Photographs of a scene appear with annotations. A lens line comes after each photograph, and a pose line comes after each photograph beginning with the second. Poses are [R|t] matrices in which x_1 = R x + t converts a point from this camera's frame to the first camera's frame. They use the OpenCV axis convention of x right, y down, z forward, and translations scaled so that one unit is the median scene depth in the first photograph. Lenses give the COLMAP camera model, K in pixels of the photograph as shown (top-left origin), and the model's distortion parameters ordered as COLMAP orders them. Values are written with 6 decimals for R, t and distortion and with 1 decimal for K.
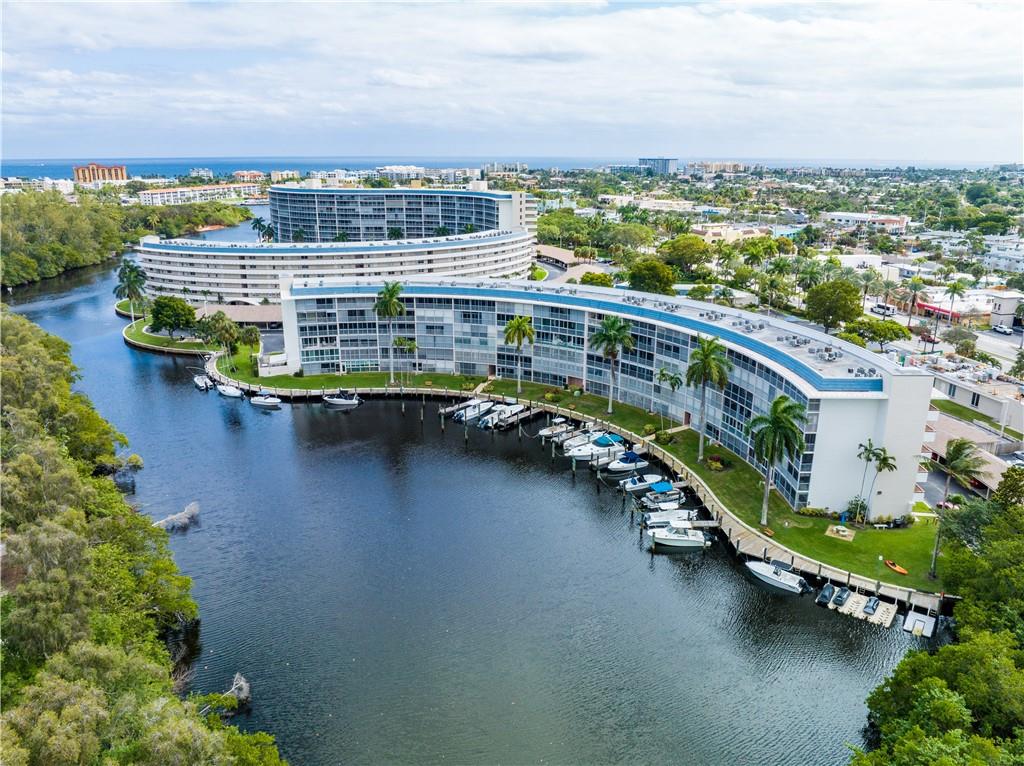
lens RADIAL K [[737.1, 0, 512.0], [0, 737.1, 383.0], [0, 0, 1]] dist [-0.029455, -0.000060]
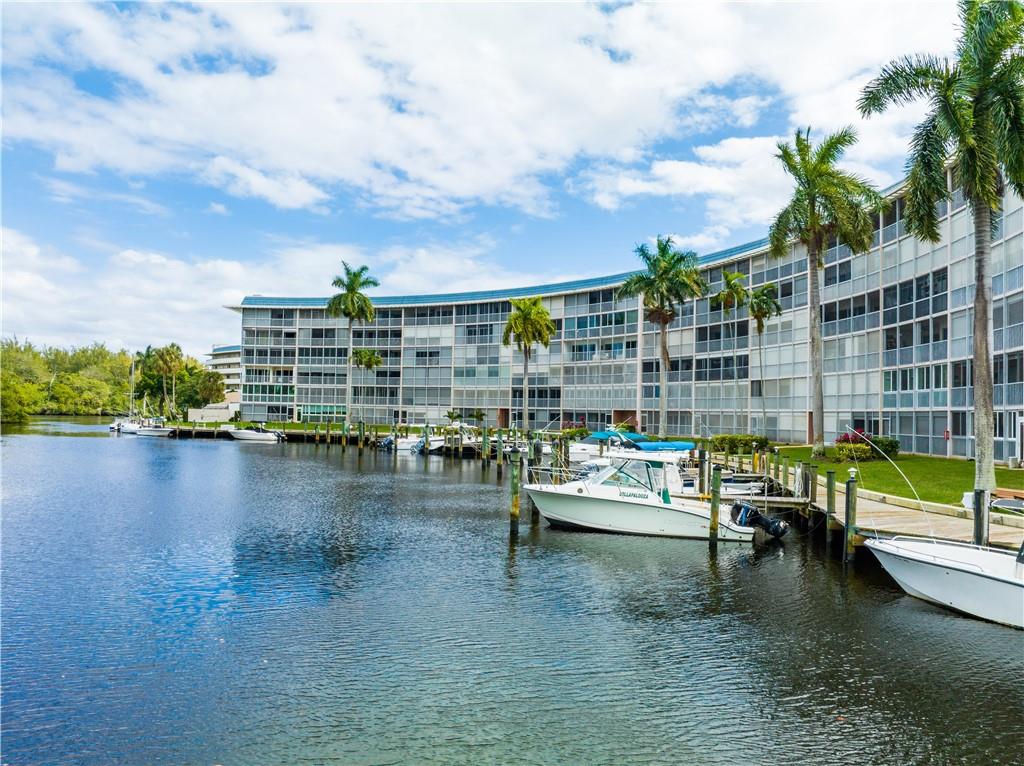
lens RADIAL K [[737.1, 0, 512.0], [0, 737.1, 383.0], [0, 0, 1]] dist [-0.029455, -0.000060]
pose [[0.956233, 0.005643, -0.292552, 0.084280], [-0.102166, 0.943329, -0.315742, 0.078844], [0.274191, 0.331812, 0.902619, 0.239519]]
